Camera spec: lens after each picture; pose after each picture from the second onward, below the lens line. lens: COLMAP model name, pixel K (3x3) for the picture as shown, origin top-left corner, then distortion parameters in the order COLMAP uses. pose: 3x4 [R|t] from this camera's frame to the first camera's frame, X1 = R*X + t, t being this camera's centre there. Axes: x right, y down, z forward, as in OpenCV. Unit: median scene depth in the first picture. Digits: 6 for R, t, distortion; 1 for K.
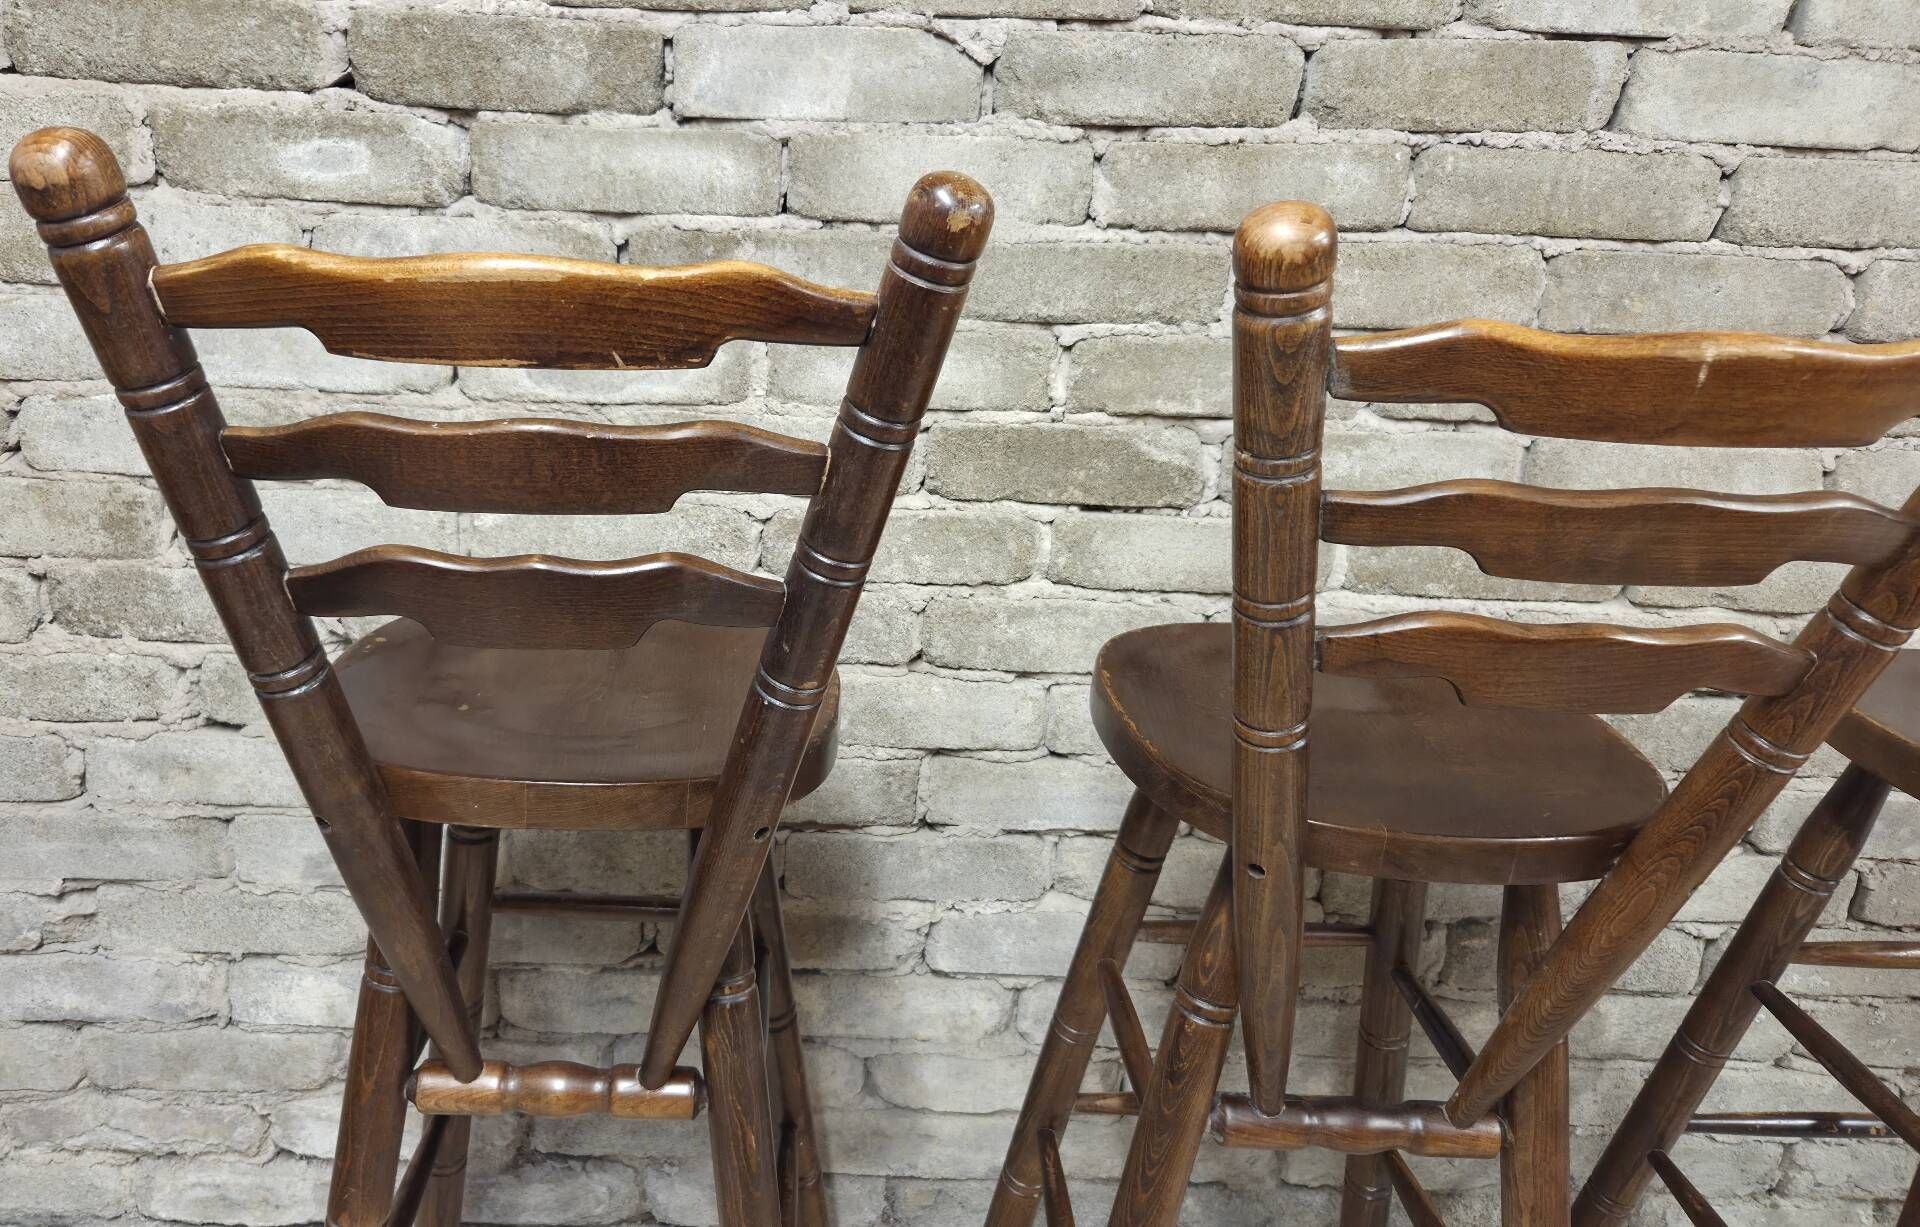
lens RADIAL K [[1481.4, 0, 806.2], [0, 1481.4, 600.3], [0, 0, 1]] dist [0.067876, -0.056926]
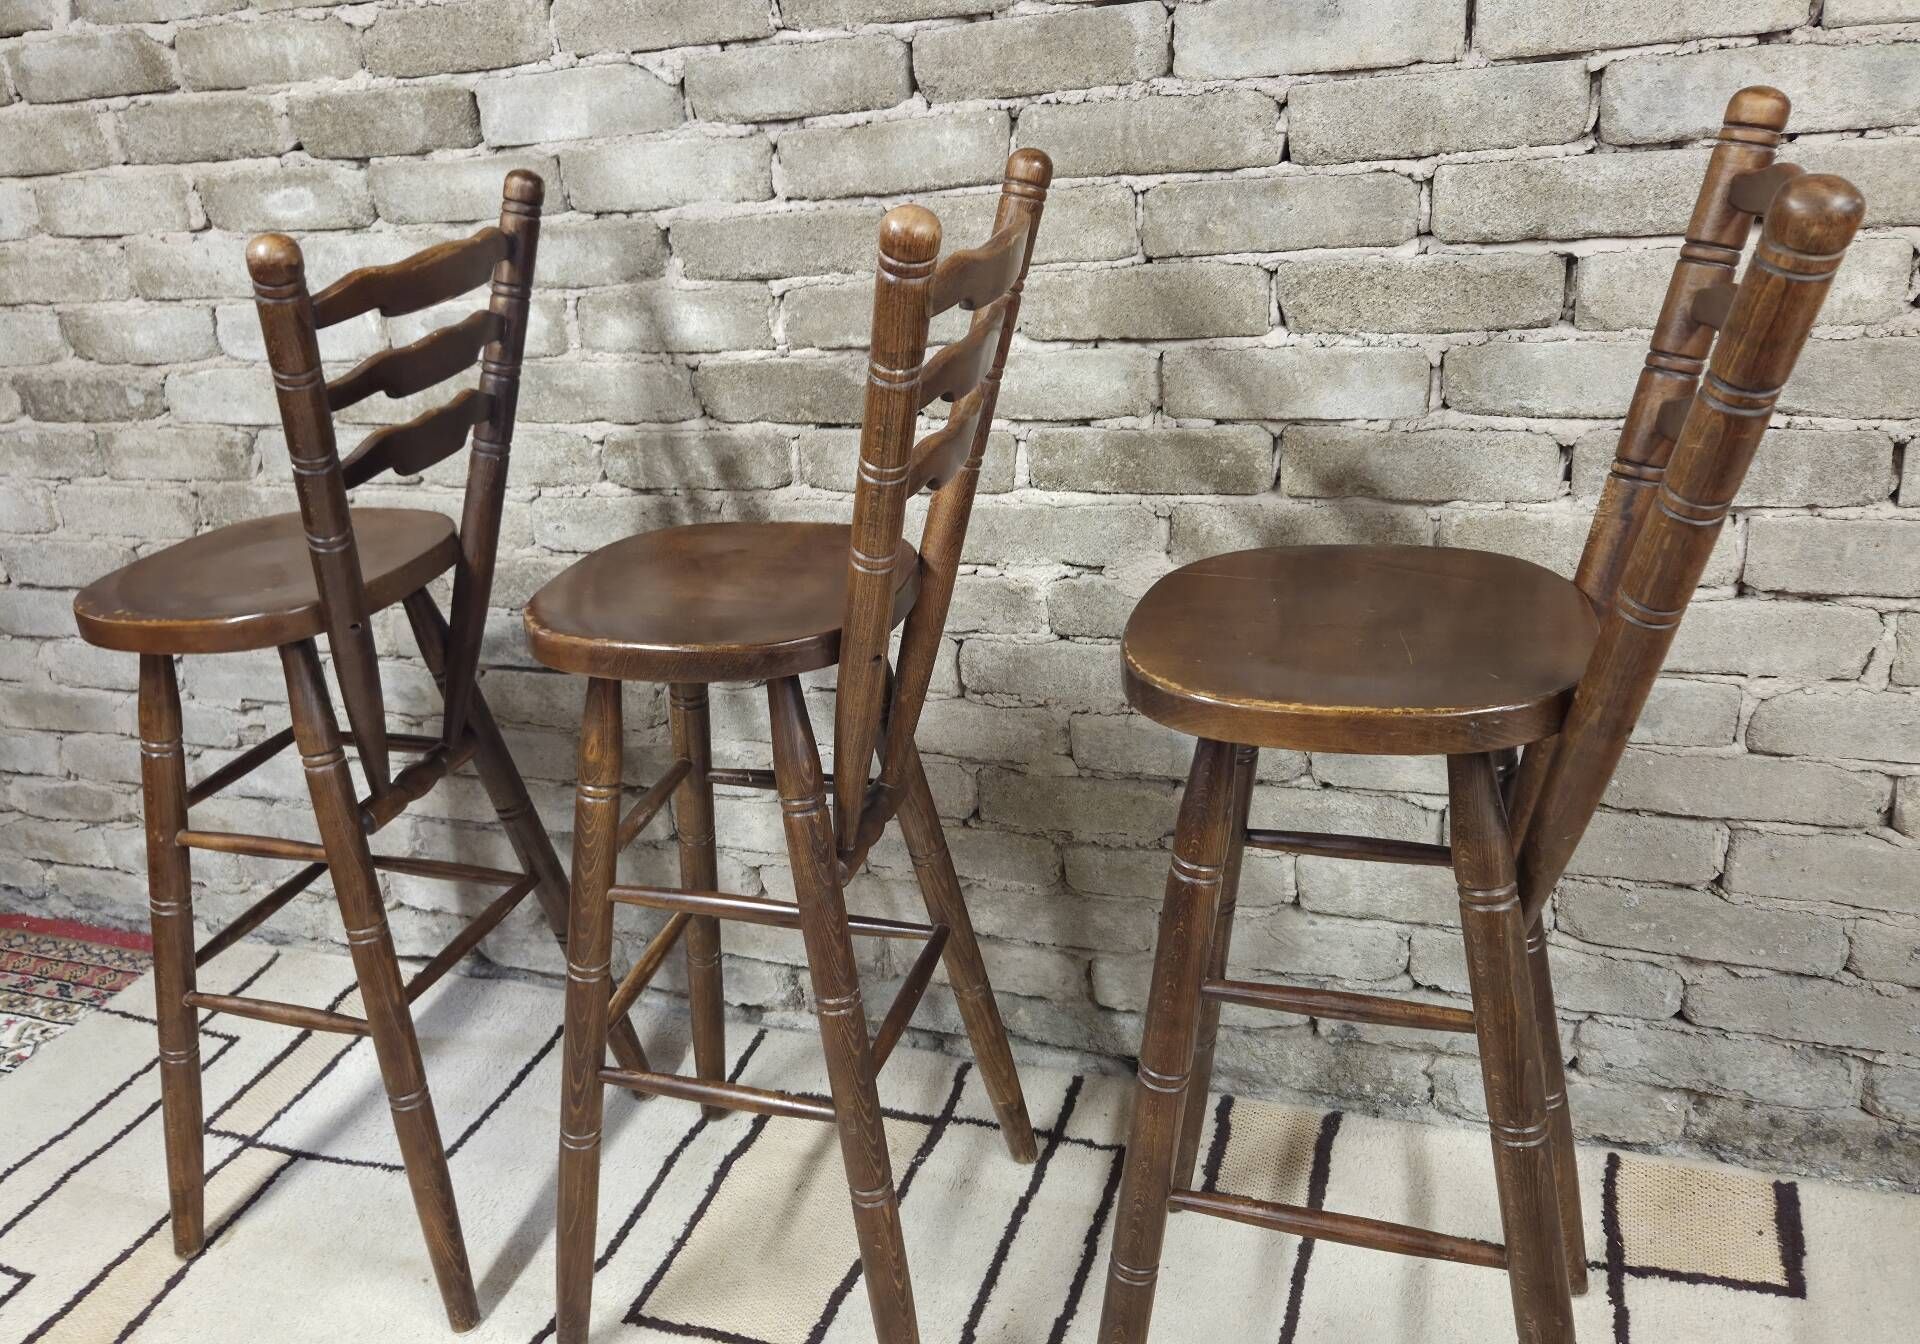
lens RADIAL K [[1631.8, 0, 875.1], [0, 1631.8, 633.3], [0, 0, 1]] dist [0.069148, -0.048867]
pose [[0.912124, 0.017568, -0.409537, 0.802036], [0.009691, 0.997878, 0.064389, 0.024269], [0.409799, -0.062700, 0.910018, -0.236583]]
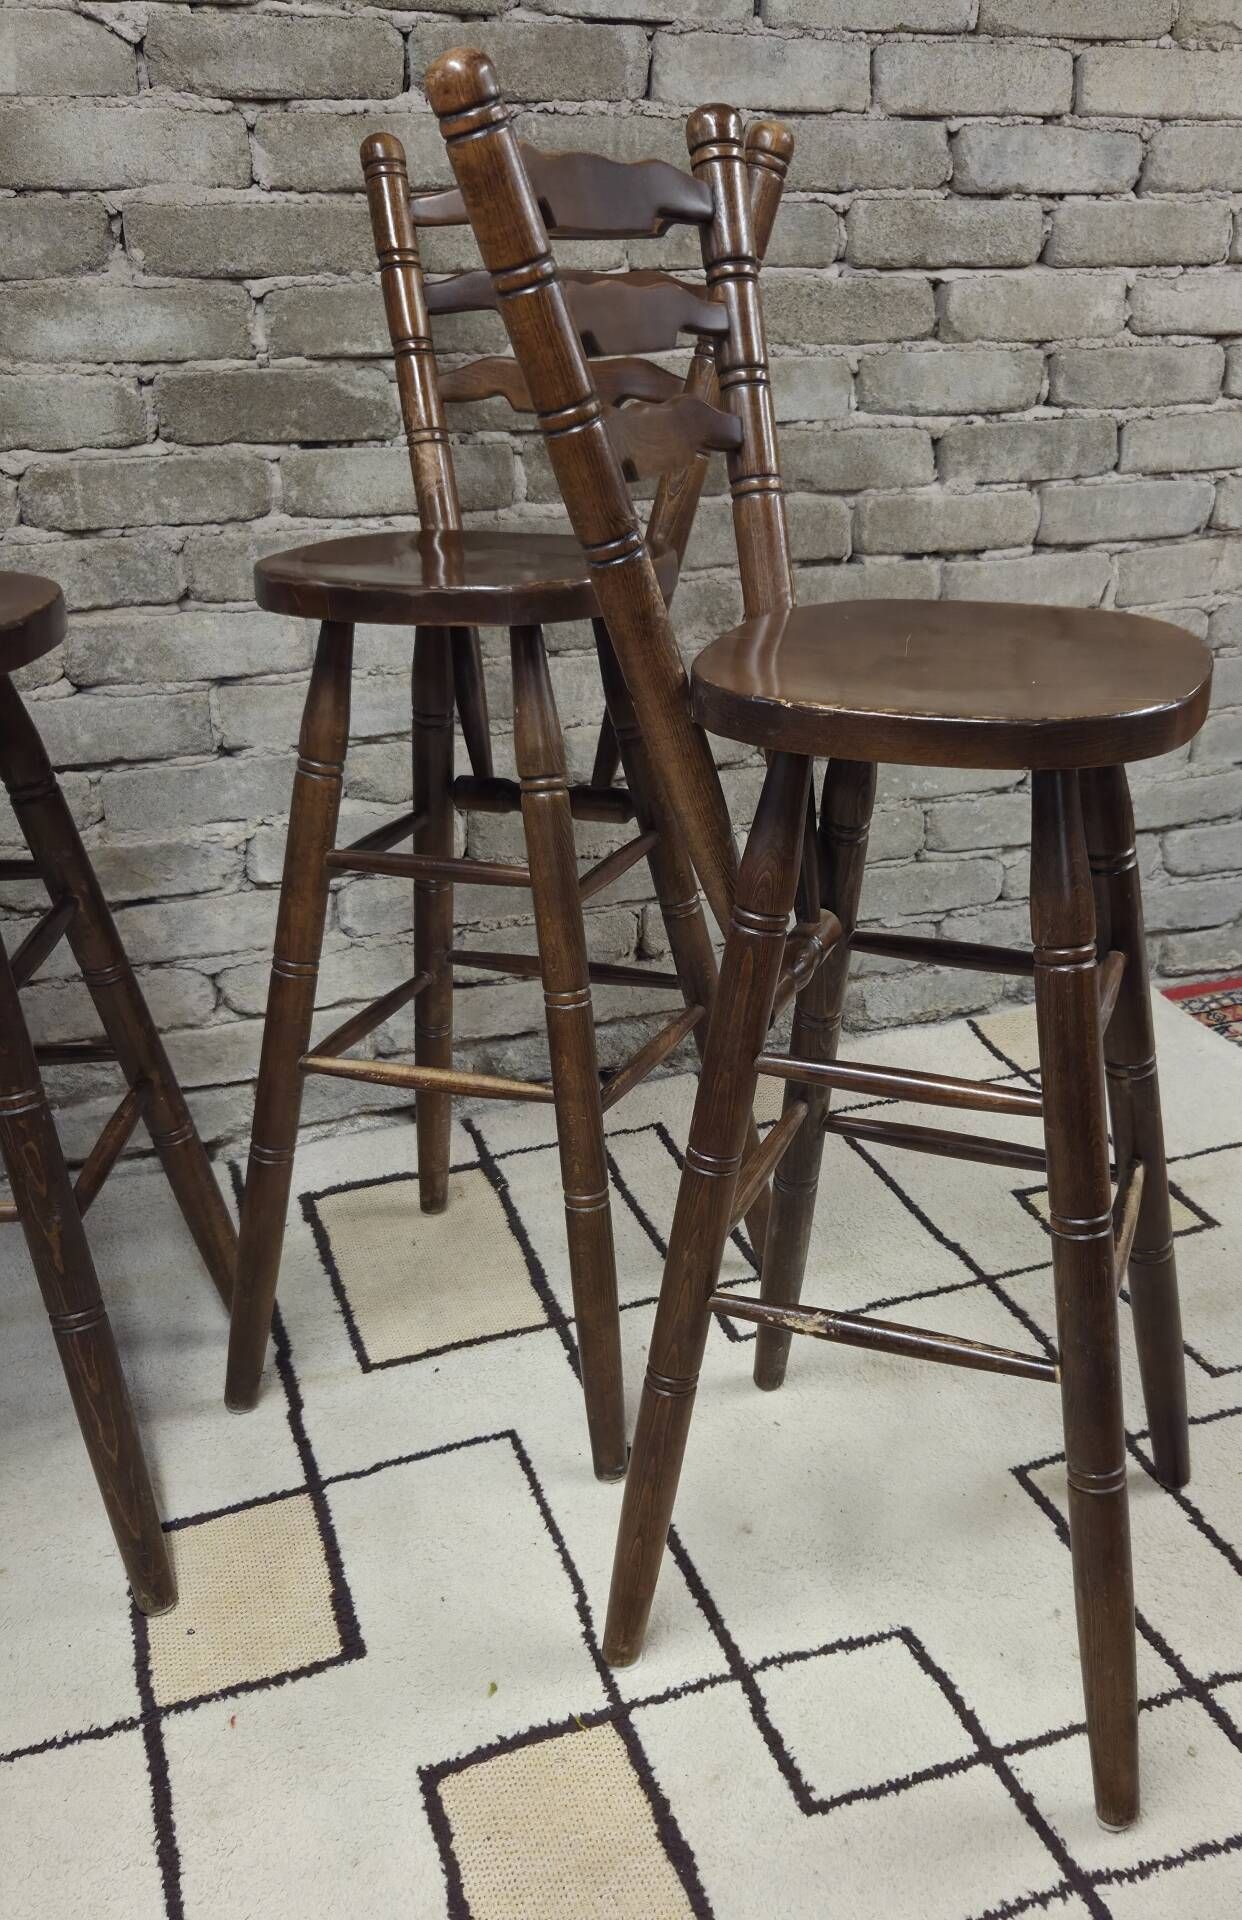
lens RADIAL K [[1795.4, 0, 748.6], [0, 1795.4, 1025.8], [0, 0, 1]] dist [0.043593, 0.000000]
pose [[0.931185, -0.184347, 0.314501, -0.022279], [0.151807, 0.980446, 0.125219, 0.270297], [-0.331436, -0.068859, 0.940962, -0.520979]]
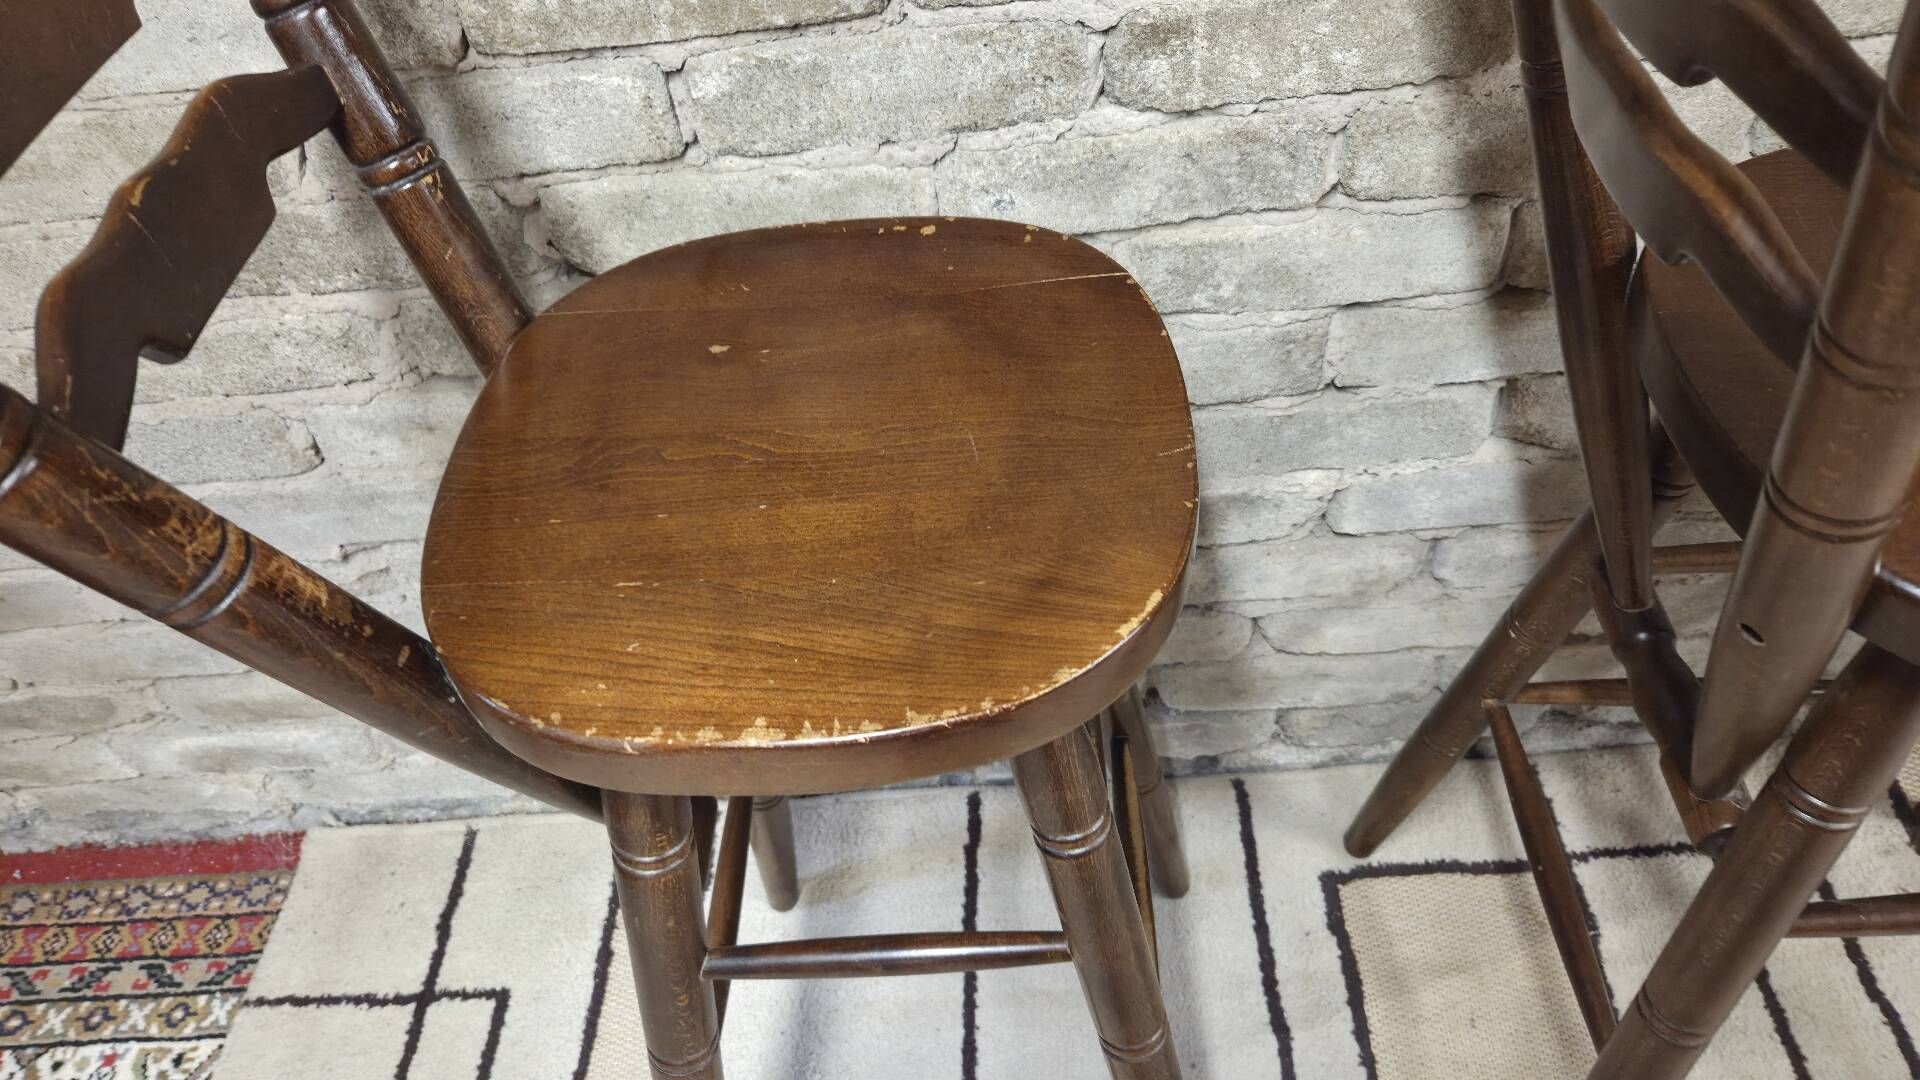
lens RADIAL K [[1294.7, 0, 964.7], [0, 1294.7, 533.5], [0, 0, 1]] dist [0.063014, -0.054392]
pose [[0.989574, -0.092237, -0.110618, -0.048121], [0.132751, 0.882030, 0.452107, -0.130674], [0.055867, -0.462078, 0.885078, 0.369970]]
